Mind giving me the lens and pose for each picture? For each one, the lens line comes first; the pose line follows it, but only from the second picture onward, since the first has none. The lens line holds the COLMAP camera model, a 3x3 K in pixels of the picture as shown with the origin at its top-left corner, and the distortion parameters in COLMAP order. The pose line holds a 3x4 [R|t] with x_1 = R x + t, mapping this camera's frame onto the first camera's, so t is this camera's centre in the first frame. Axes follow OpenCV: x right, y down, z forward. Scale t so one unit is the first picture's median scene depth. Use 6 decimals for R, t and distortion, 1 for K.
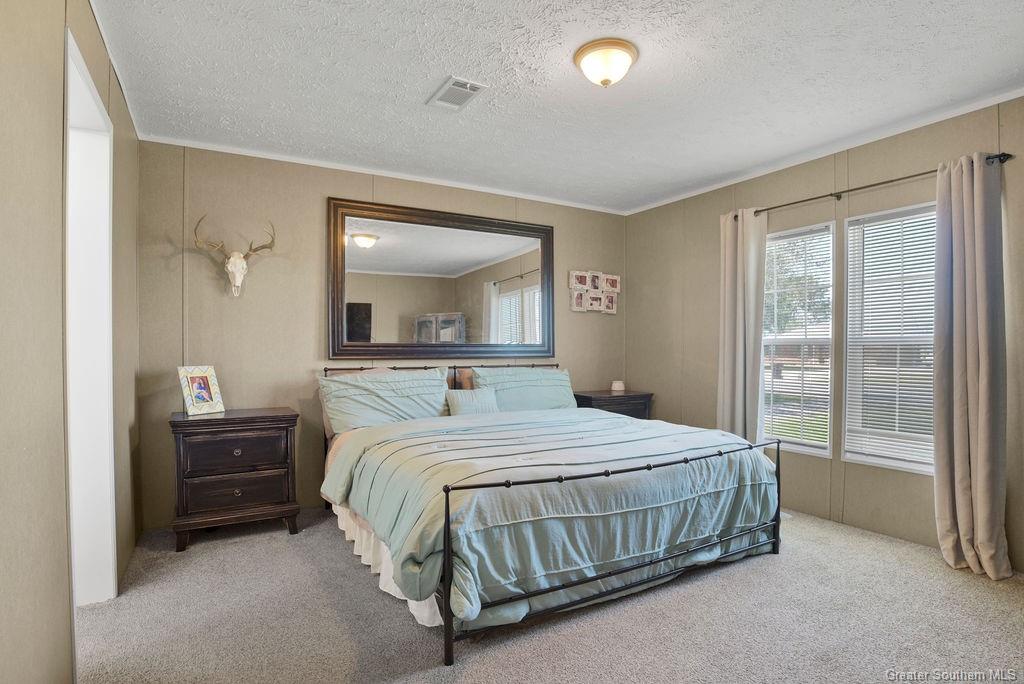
lens RADIAL K [[526.4, 0, 512.0], [0, 526.4, 342.0], [0, 0, 1]] dist [-0.072369, 0.026386]
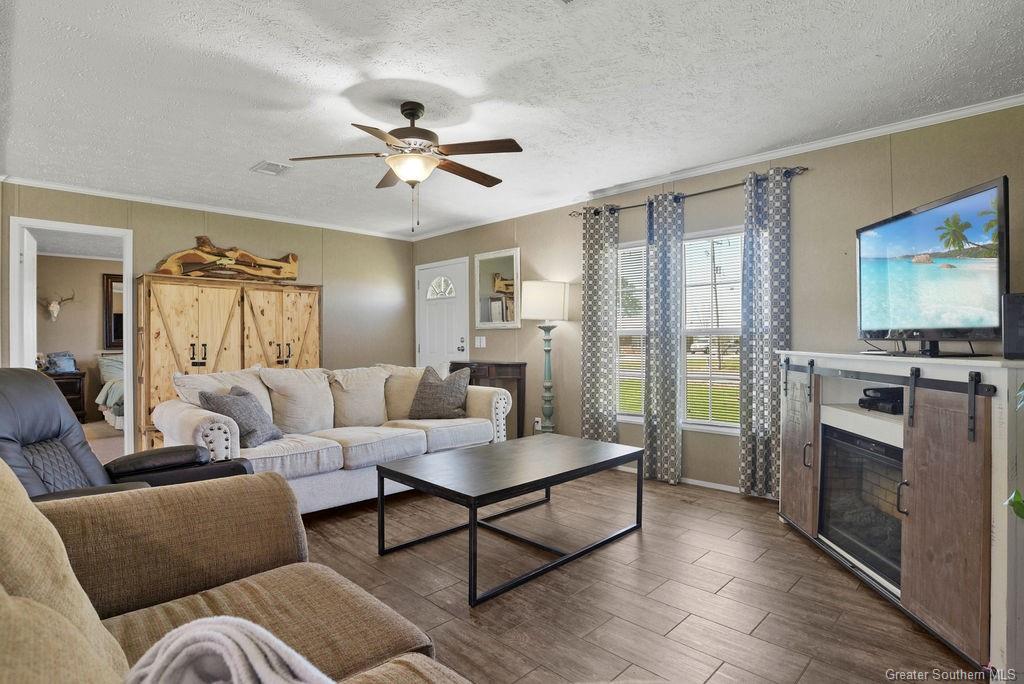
lens RADIAL K [[526.4, 0, 512.0], [0, 526.4, 342.0], [0, 0, 1]] dist [-0.072369, 0.026386]
pose [[0.966299, -0.005608, 0.257360, 0.799082], [0.001635, 0.999876, 0.015649, -0.029793], [-0.257416, -0.014701, 0.966189, -1.583707]]
